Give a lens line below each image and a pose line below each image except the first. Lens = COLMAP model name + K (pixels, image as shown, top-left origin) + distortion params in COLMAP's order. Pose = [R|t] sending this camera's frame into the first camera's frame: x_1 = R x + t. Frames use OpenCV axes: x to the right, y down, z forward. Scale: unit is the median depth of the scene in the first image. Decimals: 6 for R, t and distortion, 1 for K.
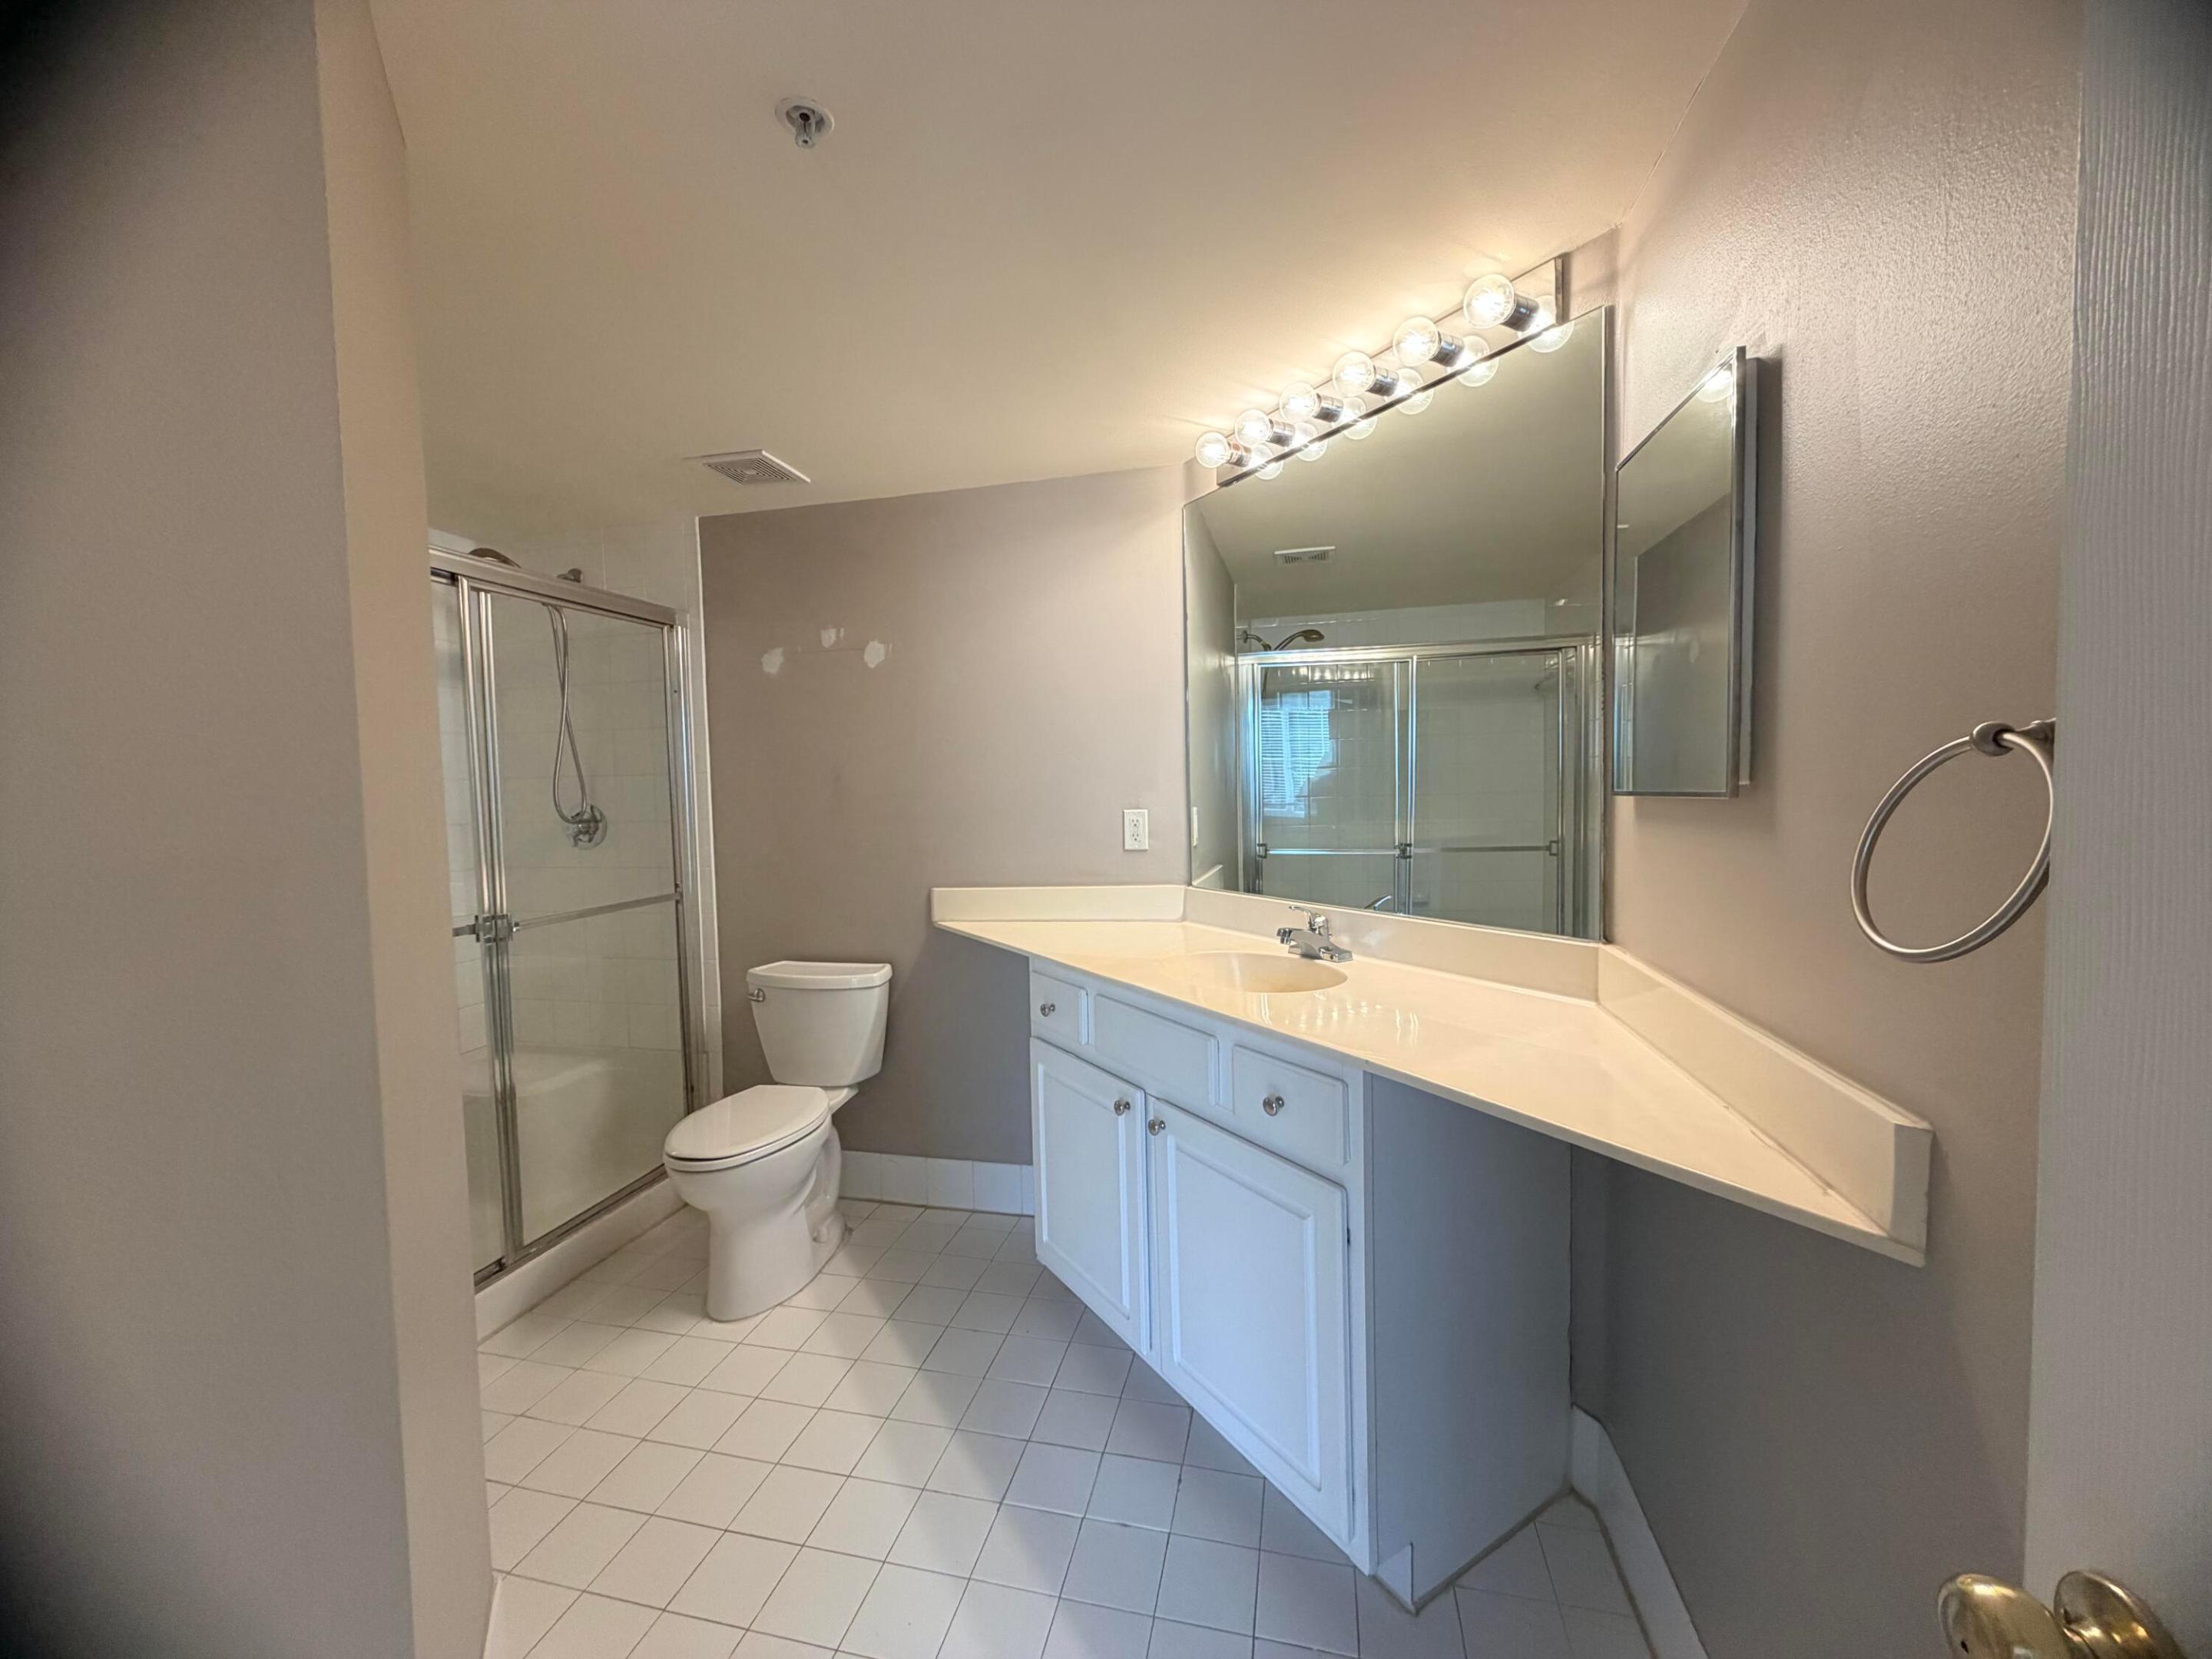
lens RADIAL K [[879.0, 0, 1107.7], [0, 879.0, 827.1], [0, 0, 1]] dist [0.000105, -0.000516]
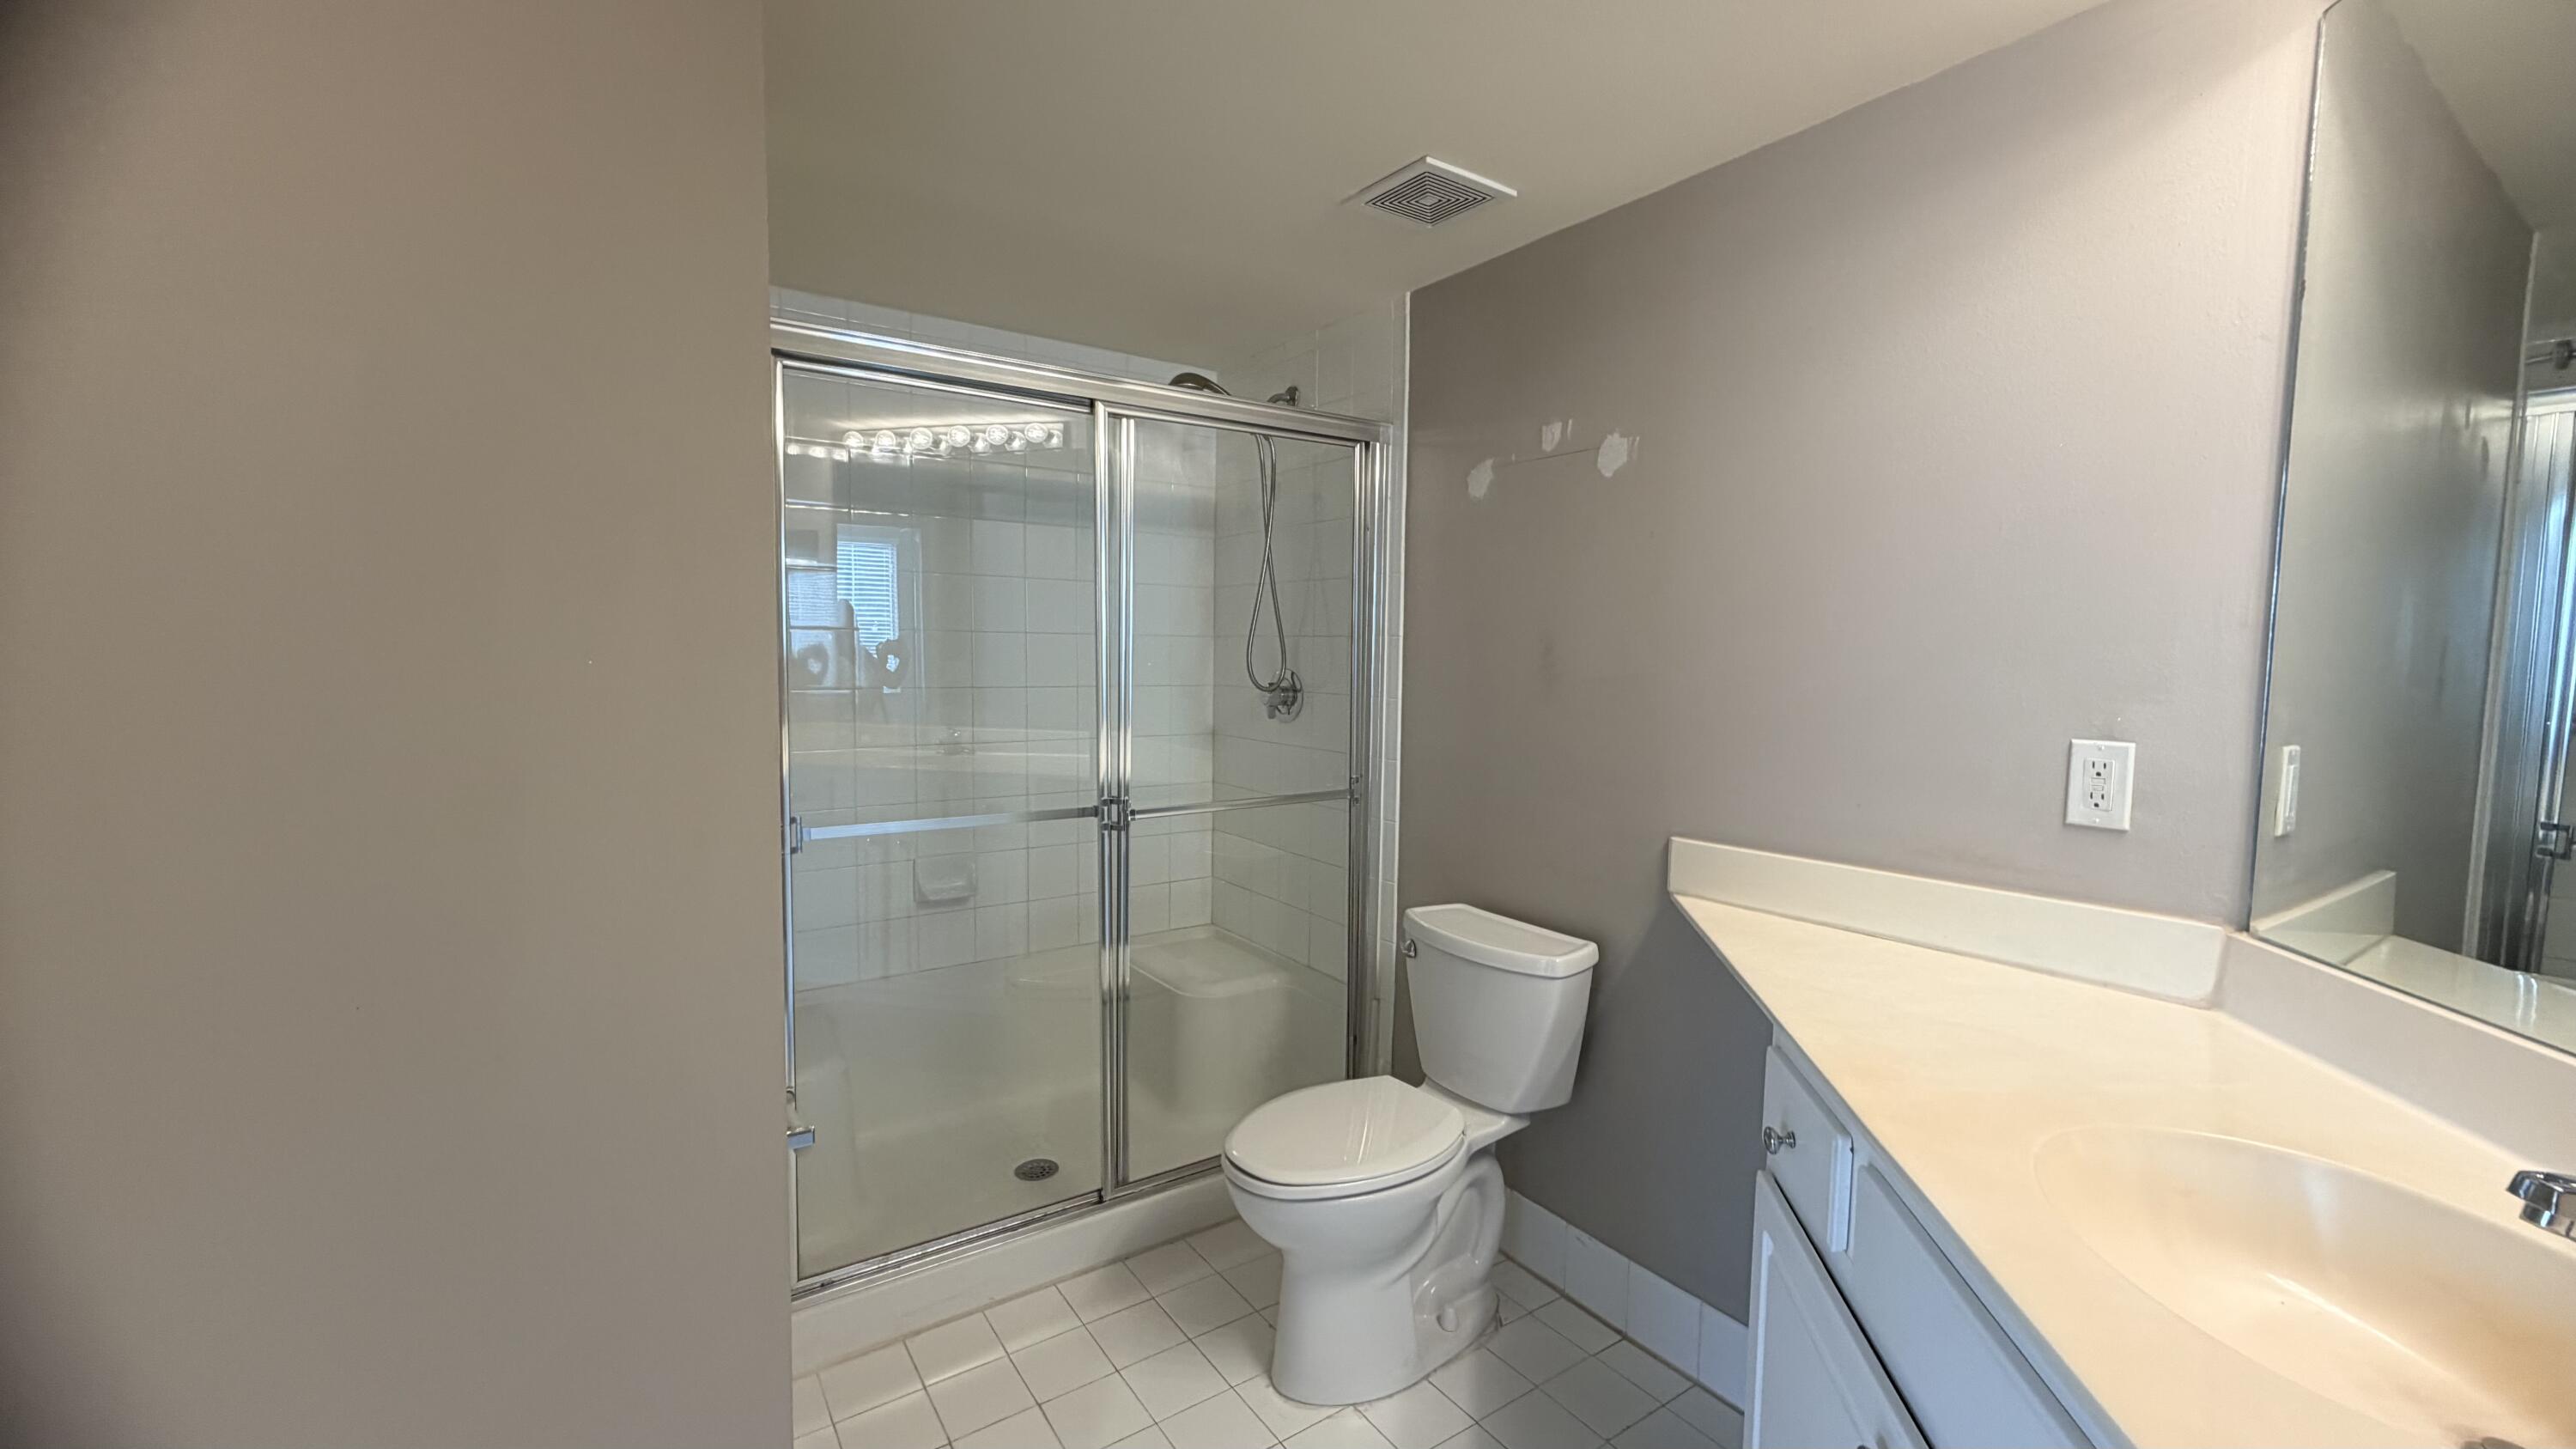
lens RADIAL K [[1023.3, 0, 1278.9], [0, 1023.3, 723.4], [0, 0, 1]] dist [-0.000707, -0.000203]
pose [[0.735511, 0.081269, -0.672620, 0.069572], [-0.061942, 0.996688, 0.052690, -0.028286], [0.674675, 0.002910, 0.738109, 0.296428]]
